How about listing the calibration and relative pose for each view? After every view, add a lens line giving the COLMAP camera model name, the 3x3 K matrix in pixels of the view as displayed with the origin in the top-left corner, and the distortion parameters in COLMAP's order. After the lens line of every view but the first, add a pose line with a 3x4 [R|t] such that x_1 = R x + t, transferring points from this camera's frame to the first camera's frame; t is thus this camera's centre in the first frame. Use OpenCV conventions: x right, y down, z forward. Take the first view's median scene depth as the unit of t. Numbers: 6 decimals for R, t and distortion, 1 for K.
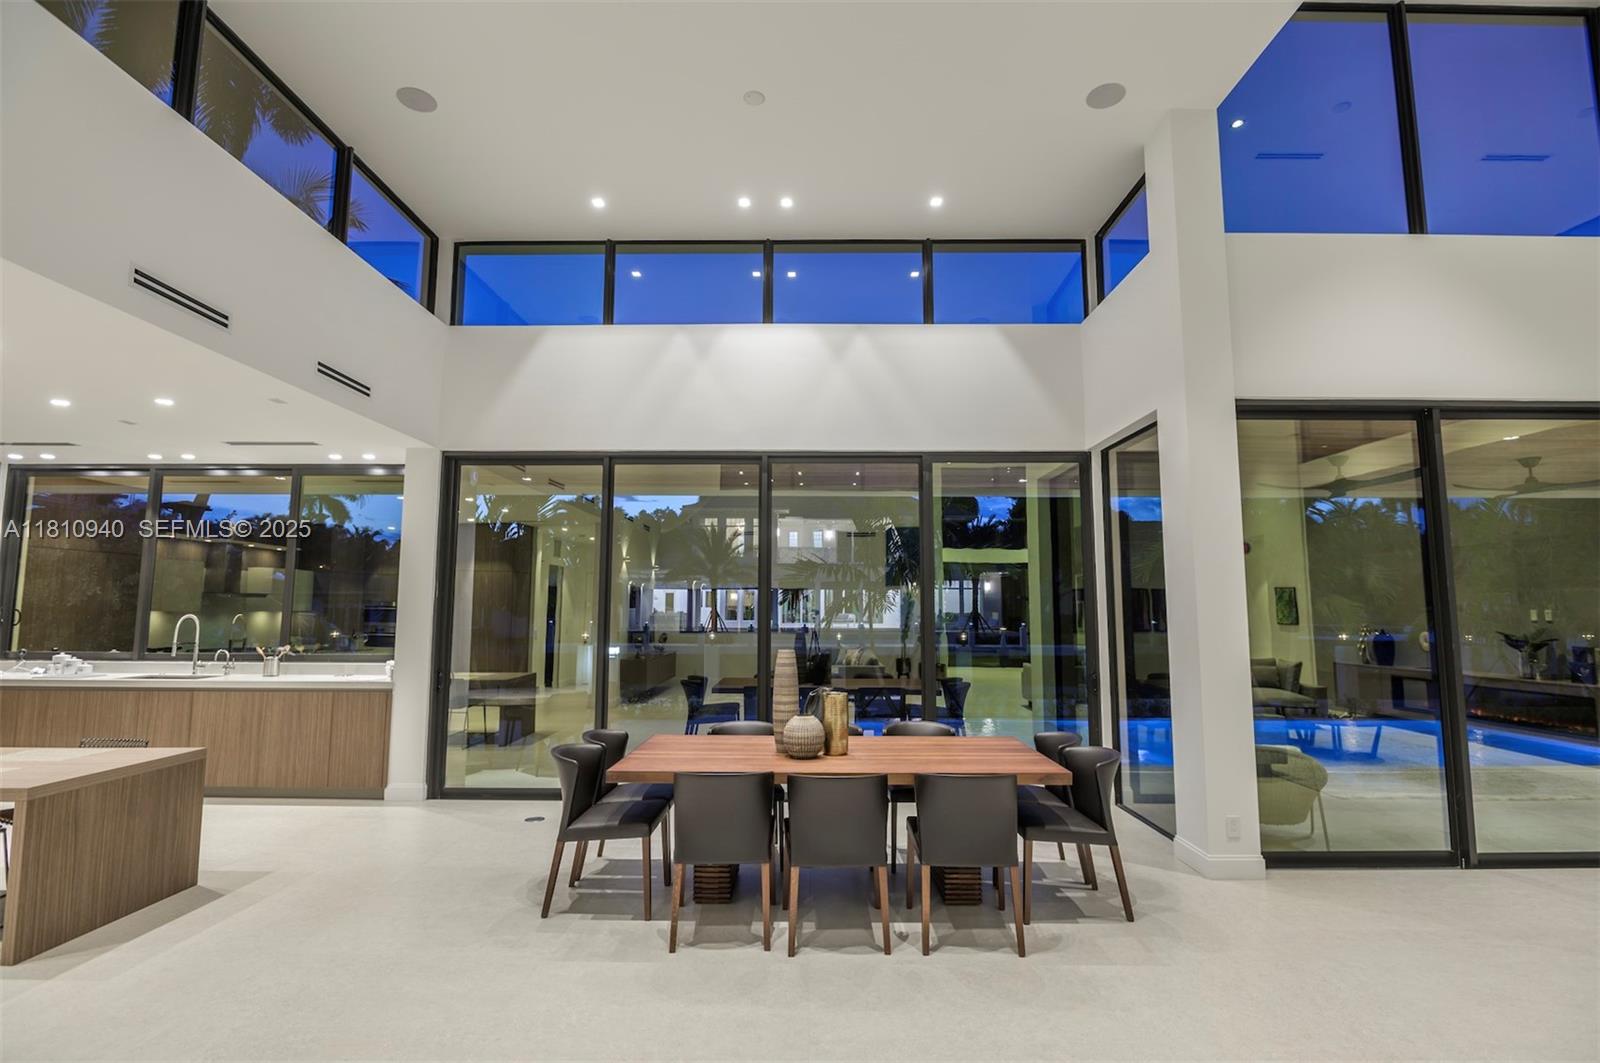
lens RADIAL K [[752.9, 0, 806.6], [0, 752.9, 531.7], [0, 0, 1]] dist [-0.012473, 0.000465]
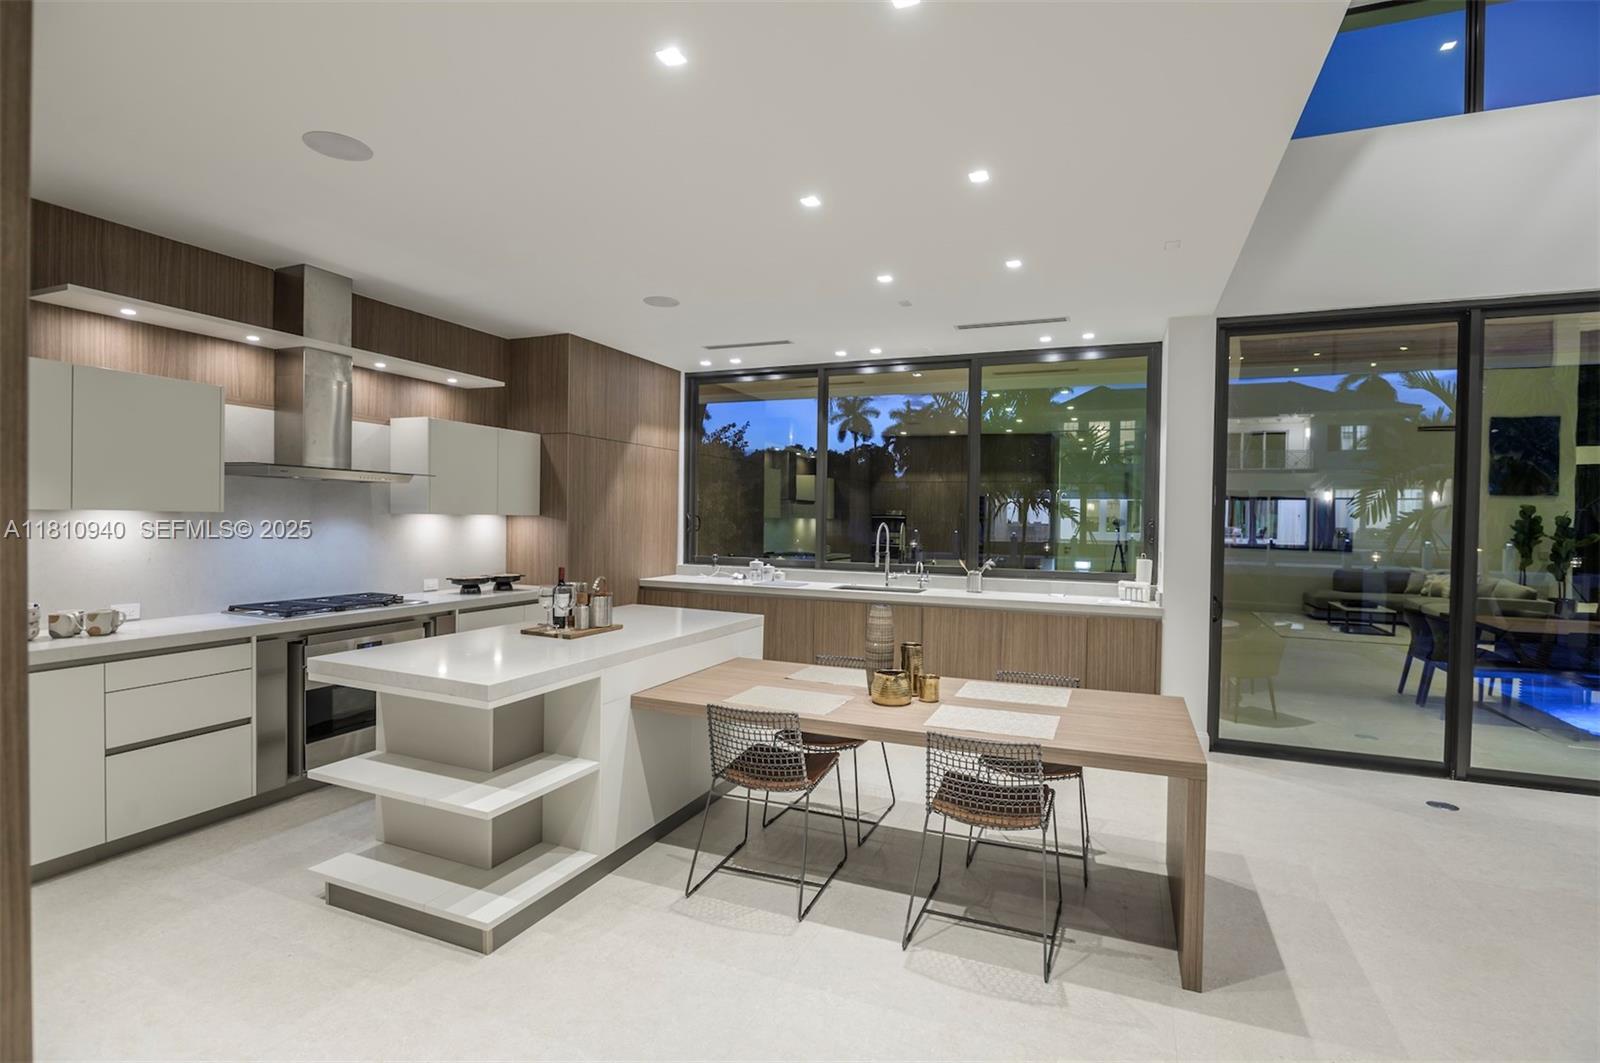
lens RADIAL K [[752.9, 0, 806.6], [0, 752.9, 531.7], [0, 0, 1]] dist [-0.012473, 0.000465]
pose [[0.925378, 0.019210, -0.378559, -0.614416], [0.026286, 0.993058, 0.114648, 0.012676], [0.378133, -0.116044, 0.918449, 0.108790]]
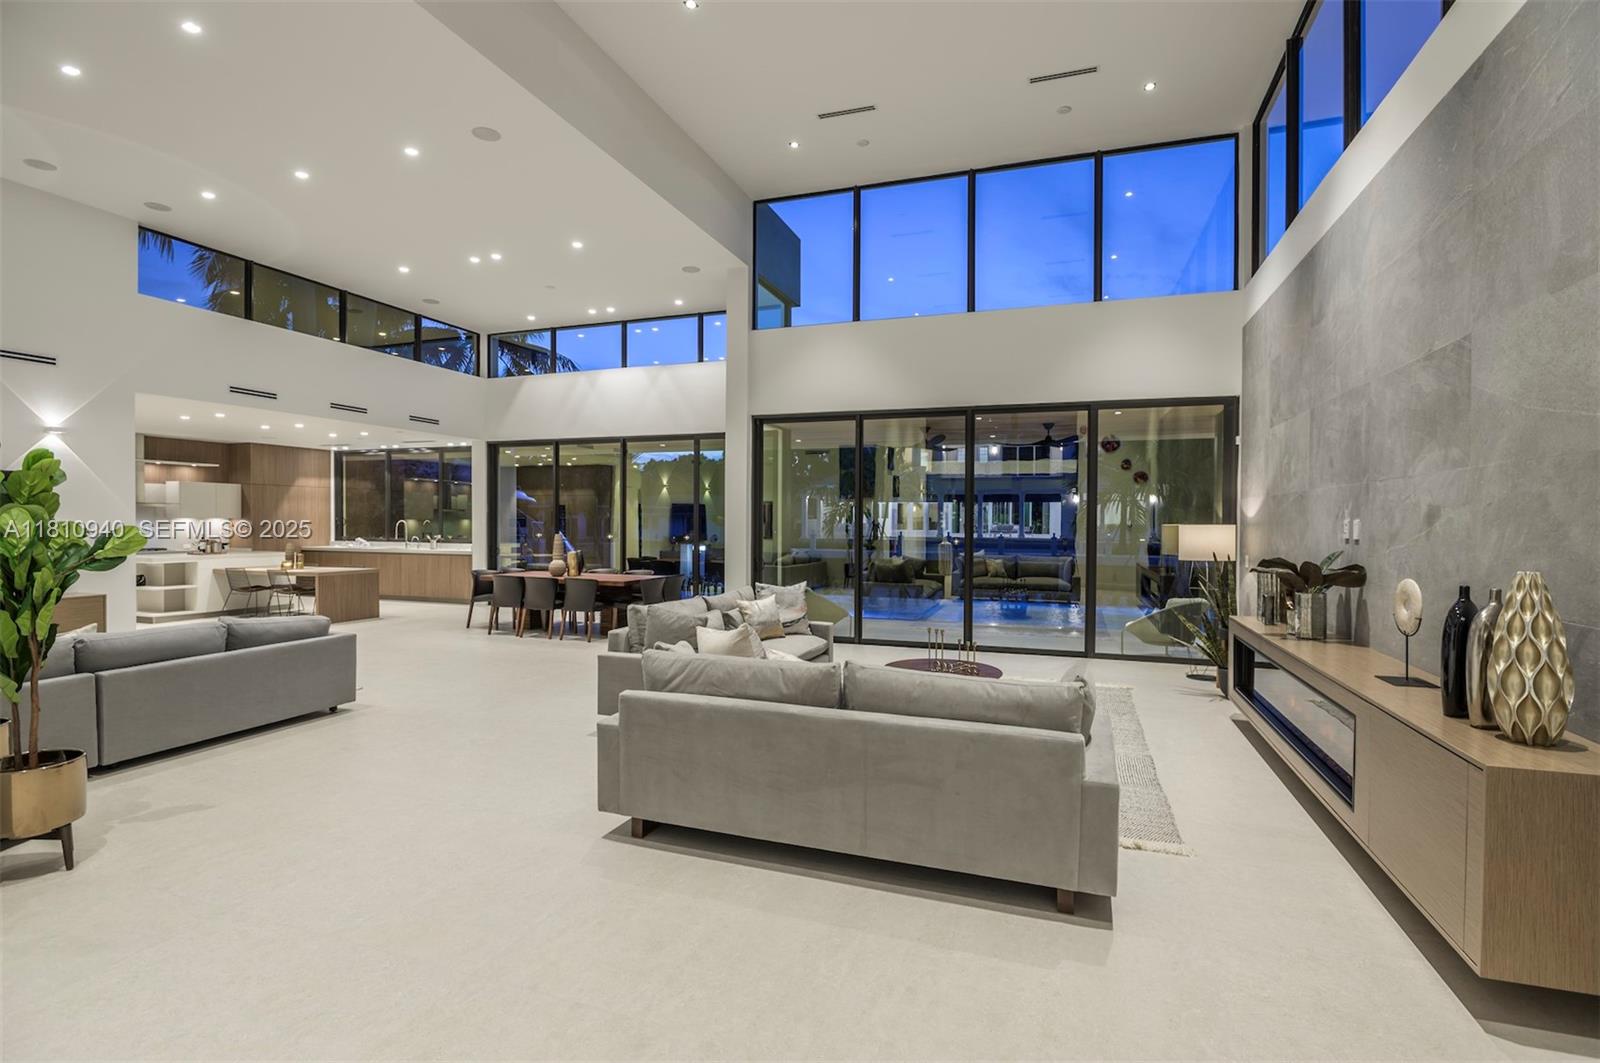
lens RADIAL K [[752.9, 0, 806.6], [0, 752.9, 531.7], [0, 0, 1]] dist [-0.012473, 0.000465]
pose [[0.945048, 0.008354, -0.326826, 1.079280], [0.030032, 0.993228, 0.112229, -0.070402], [0.325550, -0.115877, 0.938397, -0.717036]]
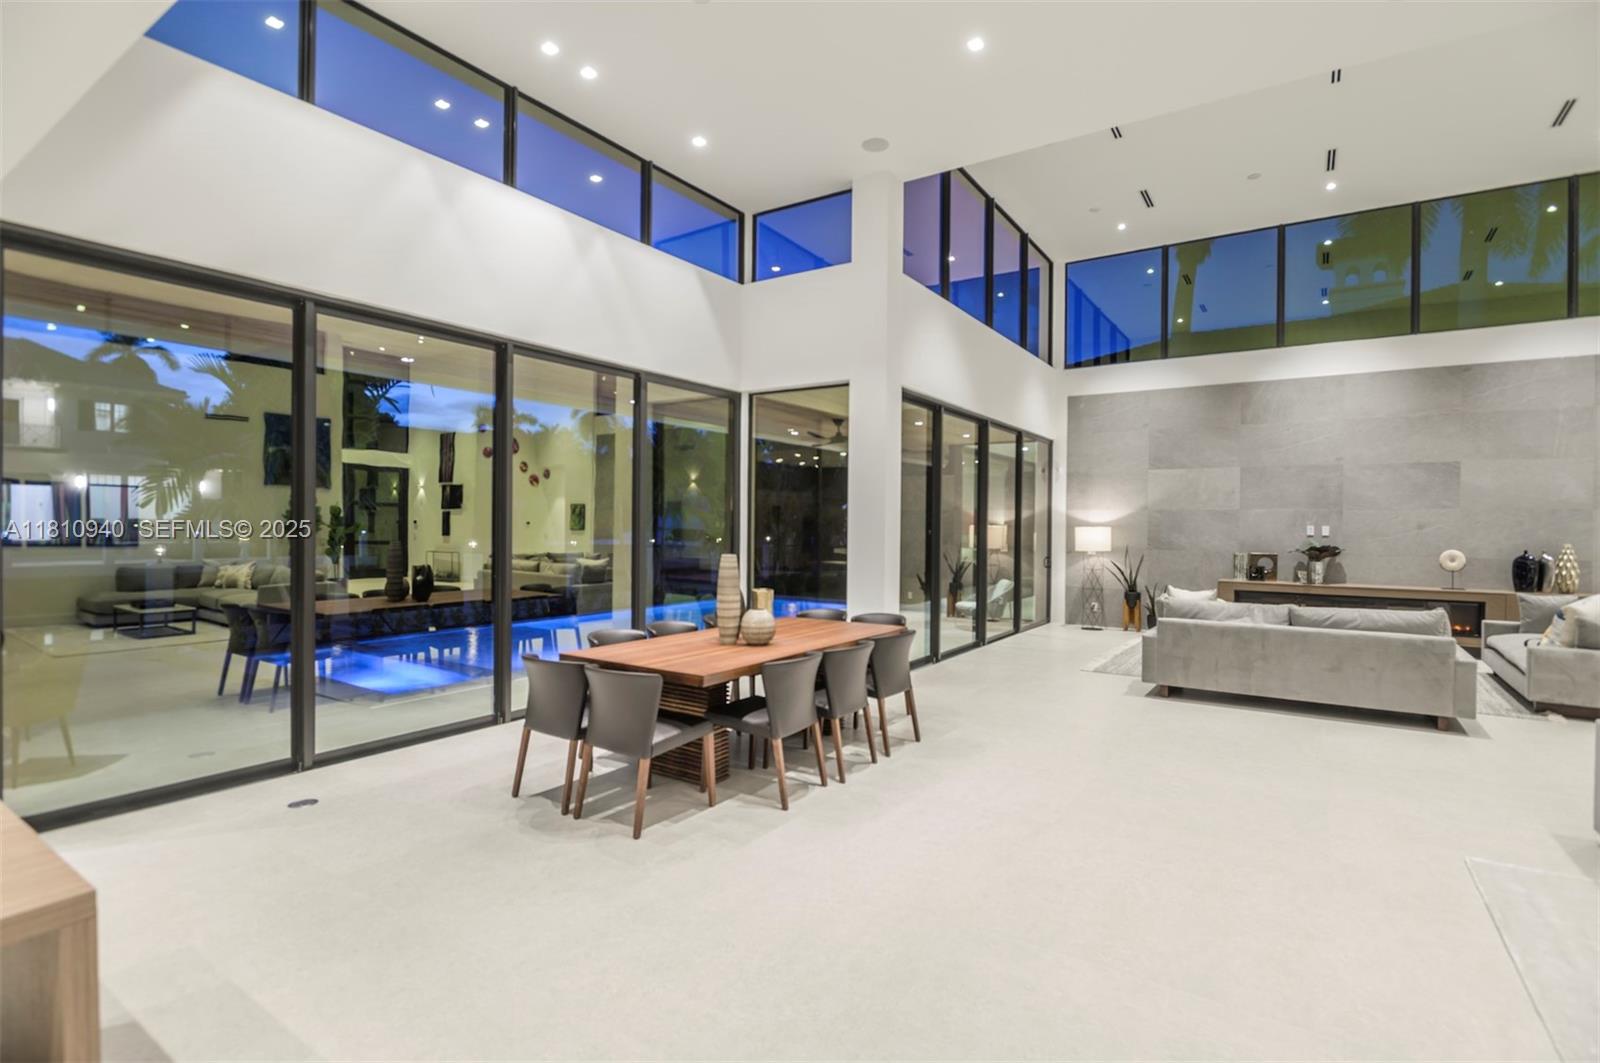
lens RADIAL K [[762.8, 0, 807.3], [0, 762.8, 530.5], [0, 0, 1]] dist [-0.012445, -0.000252]
pose [[0.547532, -0.004861, 0.836770, -0.646169], [-0.096095, 0.993002, 0.068647, 0.023622], [-0.831249, -0.117996, 0.543234, 0.211221]]
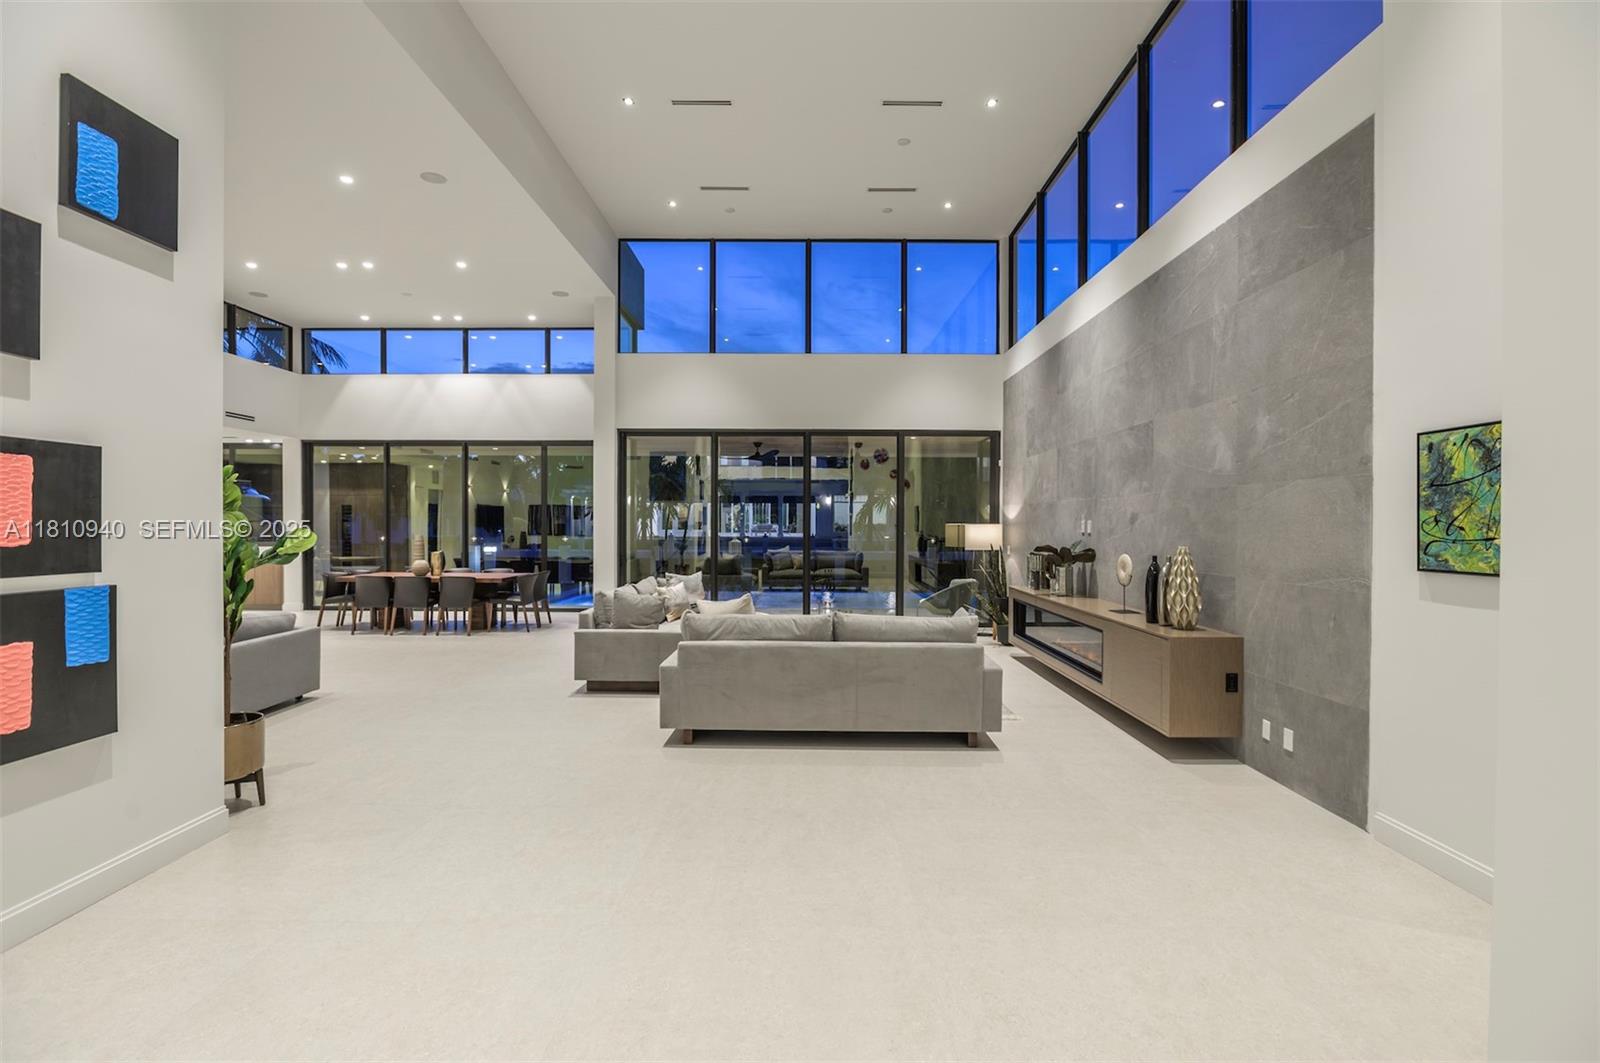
lens RADIAL K [[752.9, 0, 806.6], [0, 752.9, 531.7], [0, 0, 1]] dist [-0.012473, 0.000465]
pose [[0.999996, 0.001894, 0.002155, 0.892232], [-0.002133, 0.993122, 0.117061, -0.106322], [-0.001919, -0.117065, 0.993122, -1.048440]]
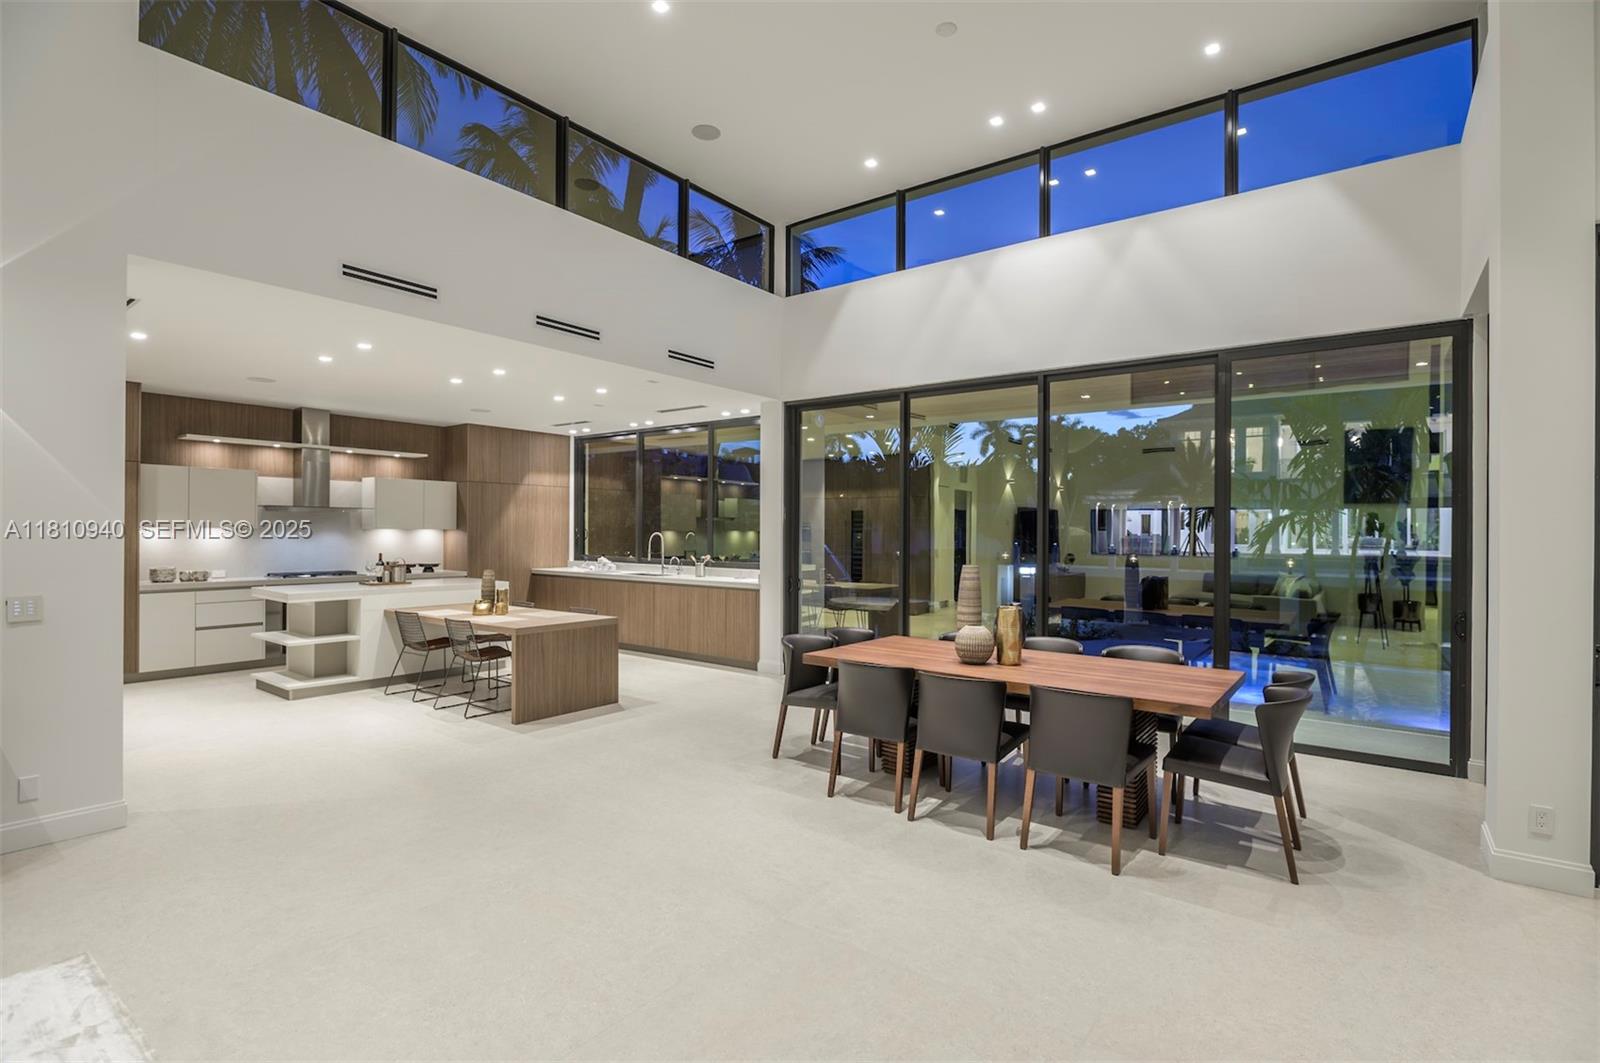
lens RADIAL K [[752.9, 0, 806.6], [0, 752.9, 531.7], [0, 0, 1]] dist [-0.012473, 0.000465]
pose [[0.804113, 0.004236, -0.594461, 0.302722], [0.056790, 0.994854, 0.083907, 0.003731], [0.591757, -0.101230, 0.799735, 0.003729]]
